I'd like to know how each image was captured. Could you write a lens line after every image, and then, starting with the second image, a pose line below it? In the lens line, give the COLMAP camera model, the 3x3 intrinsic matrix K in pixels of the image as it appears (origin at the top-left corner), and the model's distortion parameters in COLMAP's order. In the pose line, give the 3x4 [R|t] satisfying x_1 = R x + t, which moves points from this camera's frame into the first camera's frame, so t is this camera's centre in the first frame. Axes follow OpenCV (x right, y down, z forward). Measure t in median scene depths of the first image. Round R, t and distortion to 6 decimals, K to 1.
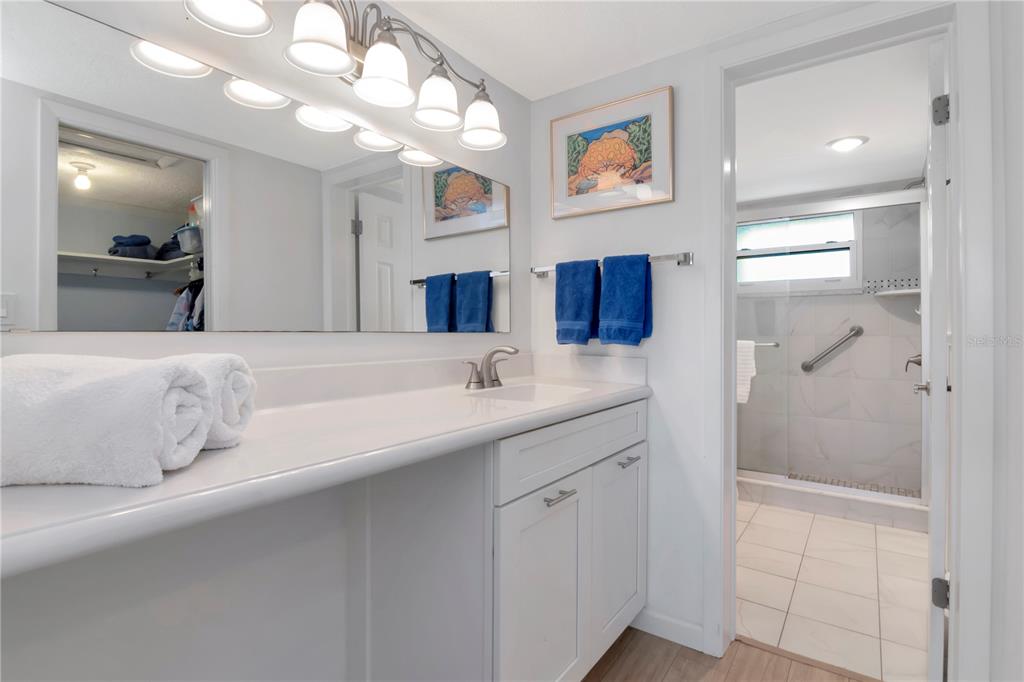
lens RADIAL K [[503.4, 0, 518.7], [0, 503.4, 333.1], [0, 0, 1]] dist [-0.006016, -0.003219]
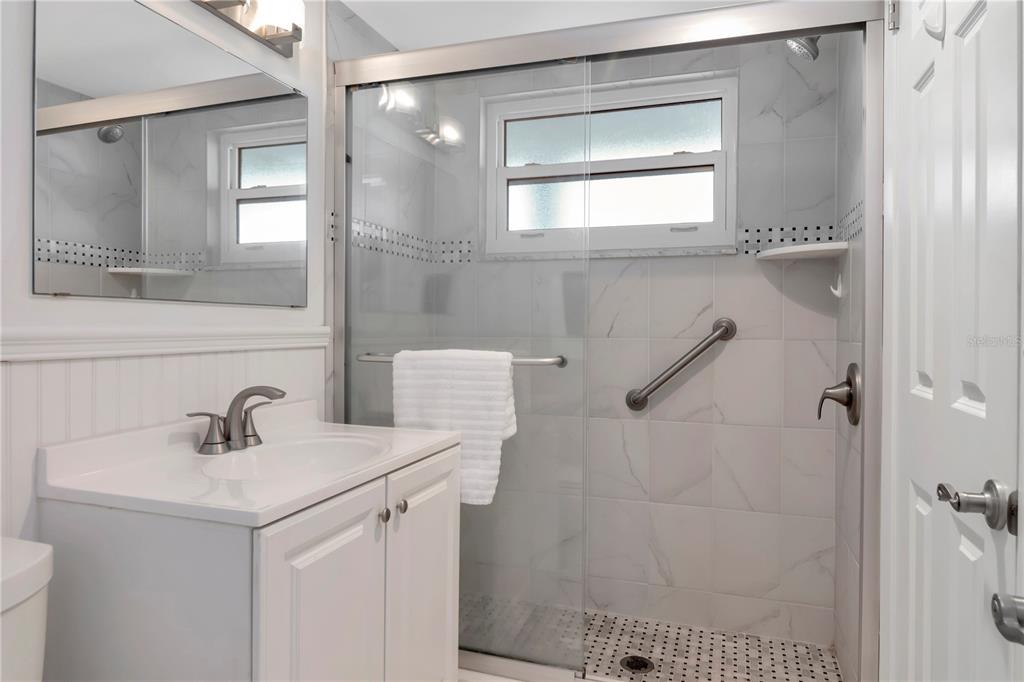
lens RADIAL K [[629.2, 0, 513.0], [0, 629.2, 338.9], [0, 0, 1]] dist [0.001944, 0.000195]
pose [[0.960450, 0.000744, 0.278452, 0.300691], [-0.005067, 0.999878, 0.014806, -0.002617], [-0.278407, -0.015631, 0.960336, 0.462093]]
